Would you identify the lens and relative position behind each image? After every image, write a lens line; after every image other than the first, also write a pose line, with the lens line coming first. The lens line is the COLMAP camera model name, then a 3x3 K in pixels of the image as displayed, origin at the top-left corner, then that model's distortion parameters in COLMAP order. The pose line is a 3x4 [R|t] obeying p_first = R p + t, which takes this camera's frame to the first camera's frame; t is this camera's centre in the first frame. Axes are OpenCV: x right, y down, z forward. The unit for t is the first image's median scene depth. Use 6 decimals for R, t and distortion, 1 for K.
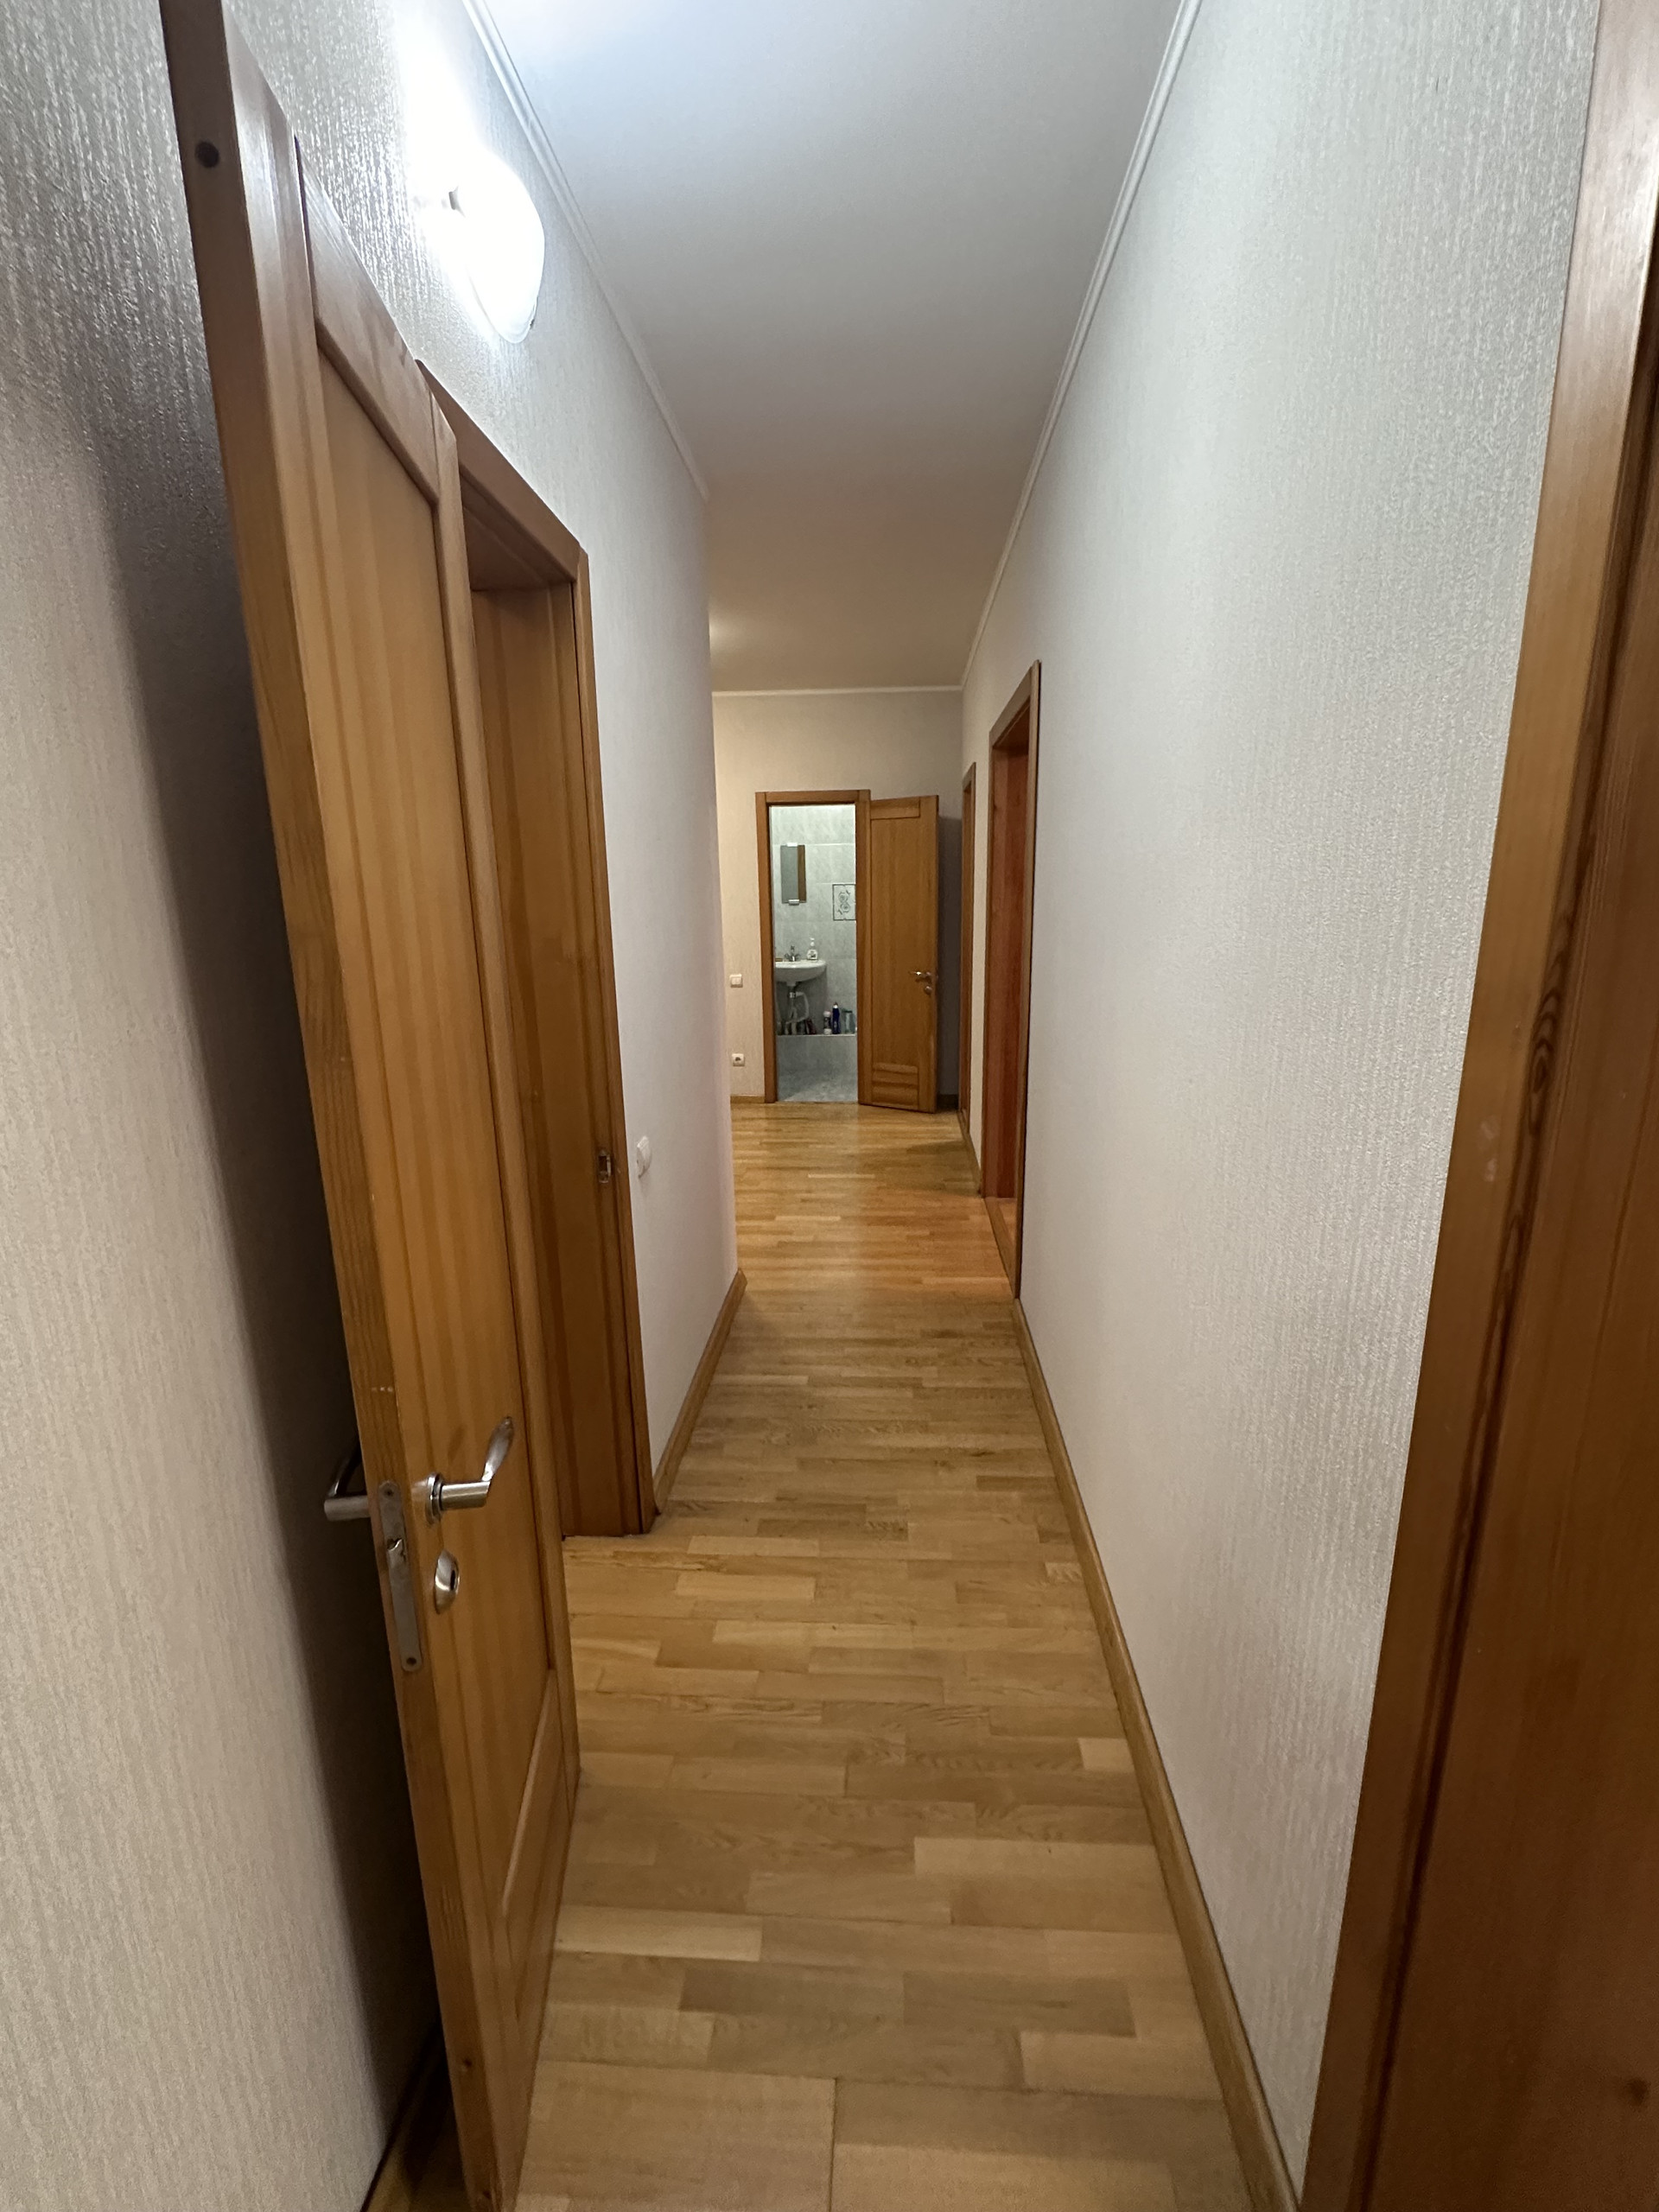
lens RADIAL K [[933.3, 0, 831.5], [0, 933.3, 1107.1], [0, 0, 1]] dist [-0.006383, 0.002456]
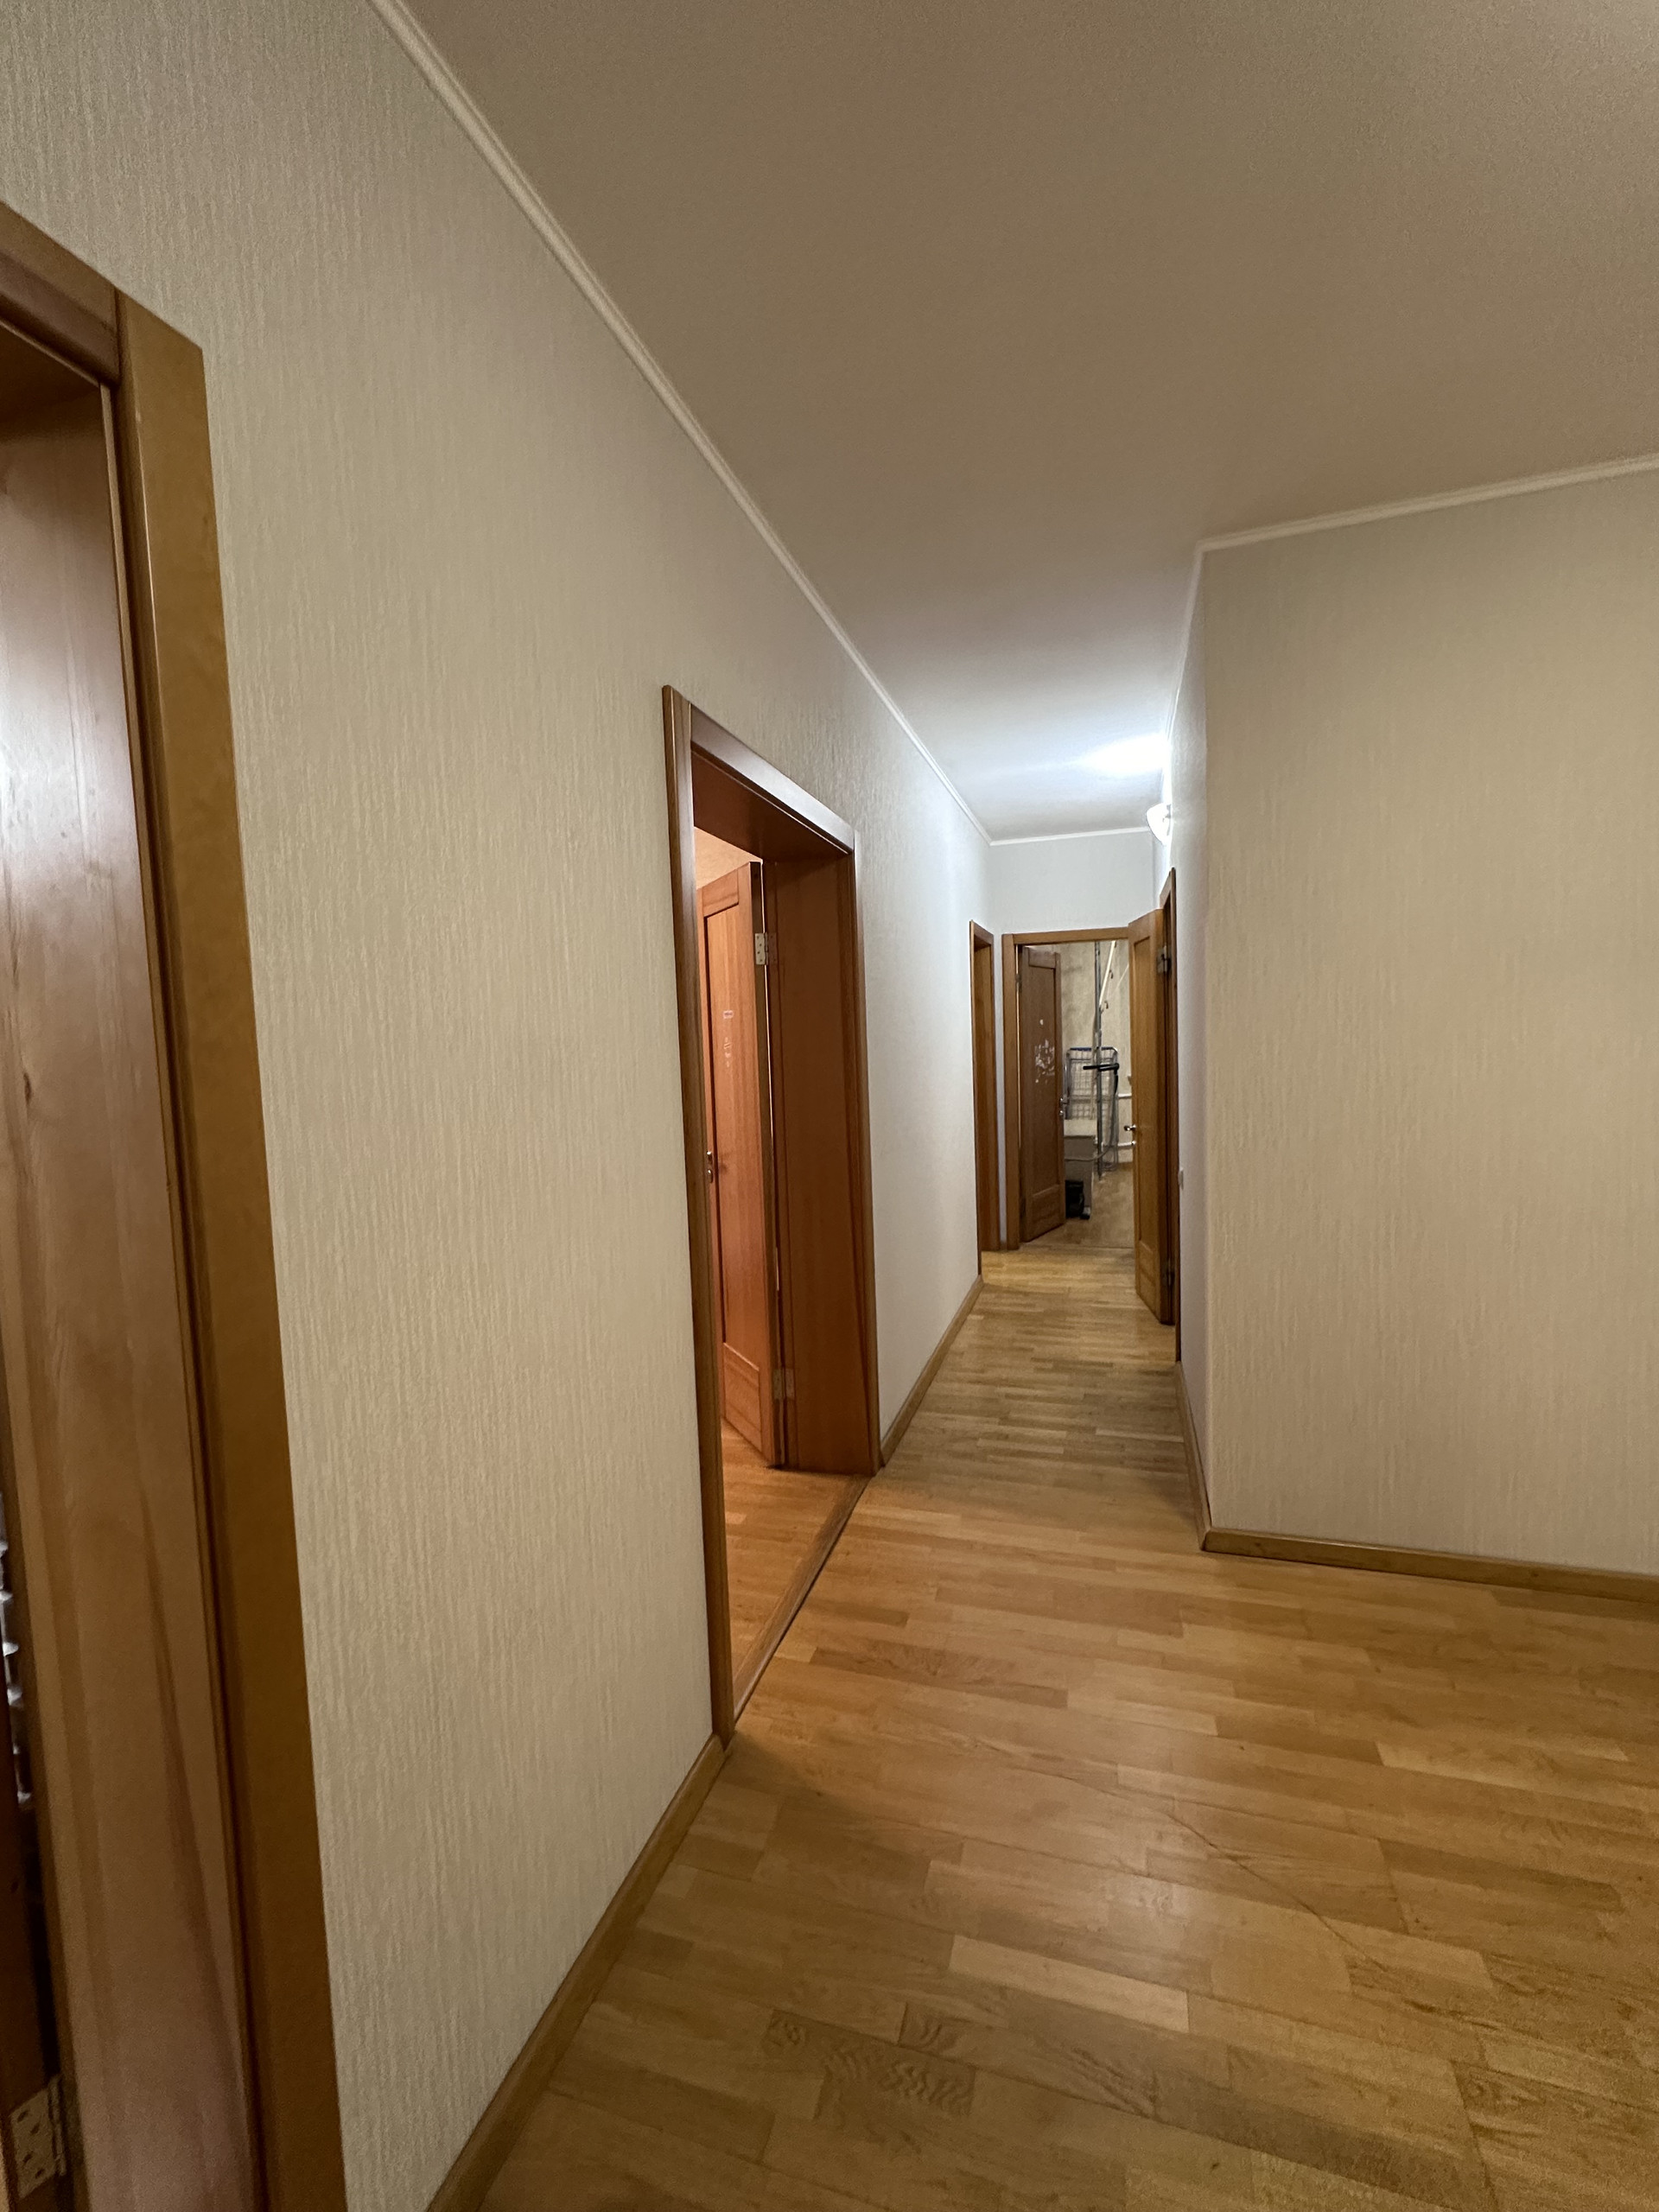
lens RADIAL K [[933.3, 0, 827.9], [0, 933.3, 1112.8], [0, 0, 1]] dist [-0.006383, 0.002456]
pose [[-0.971400, 0.034348, 0.234952, 0.010437], [0.101677, 0.954347, 0.280864, -0.294423], [-0.214579, 0.296720, -0.930545, 1.348871]]
